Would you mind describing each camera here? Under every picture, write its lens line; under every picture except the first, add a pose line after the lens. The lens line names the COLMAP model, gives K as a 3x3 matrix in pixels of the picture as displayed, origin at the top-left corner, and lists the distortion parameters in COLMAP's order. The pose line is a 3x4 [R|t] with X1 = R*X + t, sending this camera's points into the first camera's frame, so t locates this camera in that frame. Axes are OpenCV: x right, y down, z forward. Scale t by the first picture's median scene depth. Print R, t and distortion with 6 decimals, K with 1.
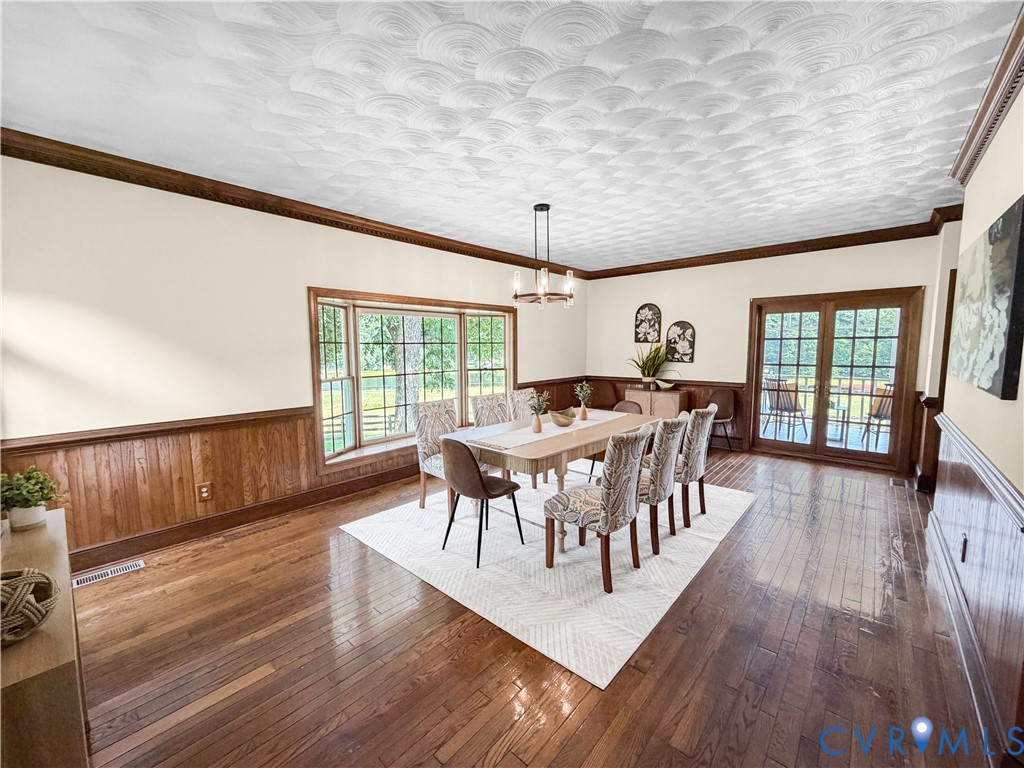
lens RADIAL K [[408.5, 0, 514.3], [0, 408.5, 384.3], [0, 0, 1]] dist [0.001195, -0.000193]
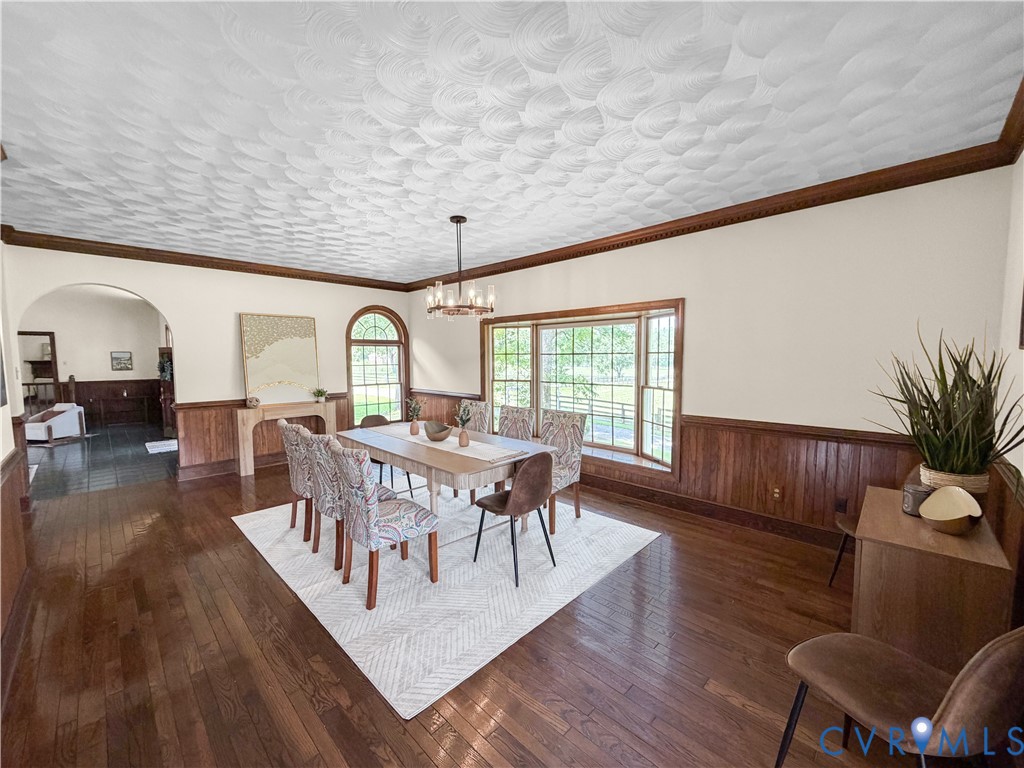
lens RADIAL K [[408.5, 0, 509.5], [0, 408.5, 386.6], [0, 0, 1]] dist [0.001195, -0.000193]
pose [[-0.059733, 0.077386, -0.995210, 1.042895], [-0.088330, 0.992670, 0.082490, -0.116372], [0.994299, 0.092834, -0.052460, 1.172029]]
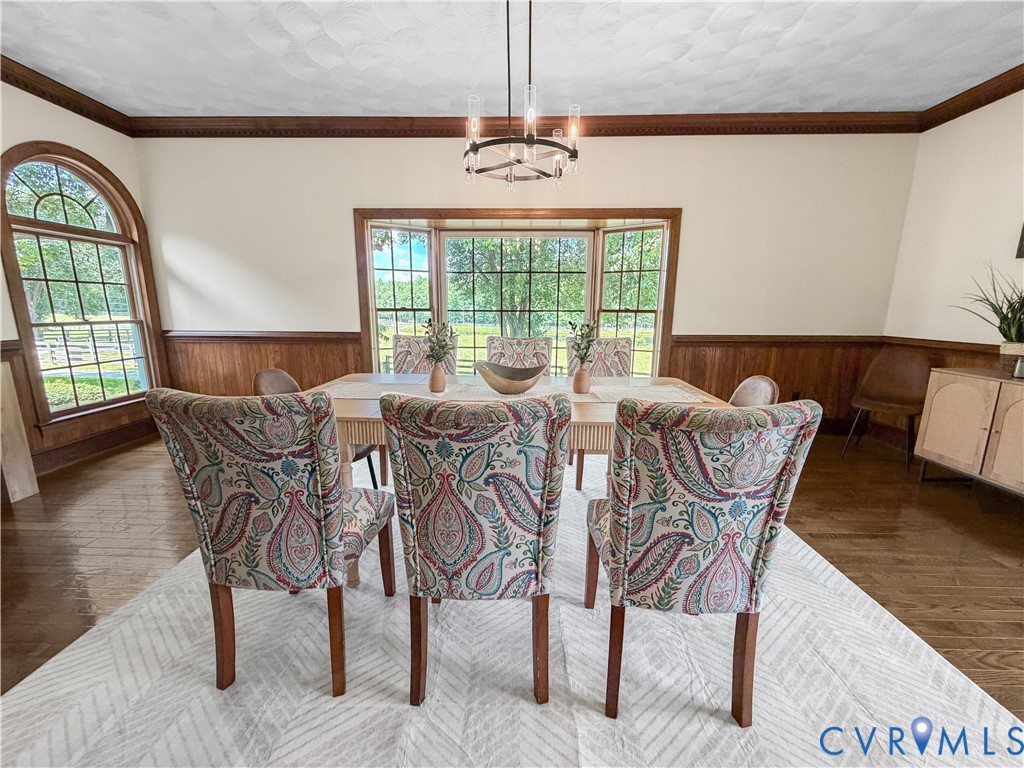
lens RADIAL K [[408.5, 0, 510.4], [0, 408.5, 389.1], [0, 0, 1]] dist [0.001195, -0.000193]
pose [[0.635621, 0.161380, -0.754945, 0.522711], [-0.079777, 0.986402, 0.143689, 0.016800], [0.767868, -0.031104, 0.639852, 0.618113]]
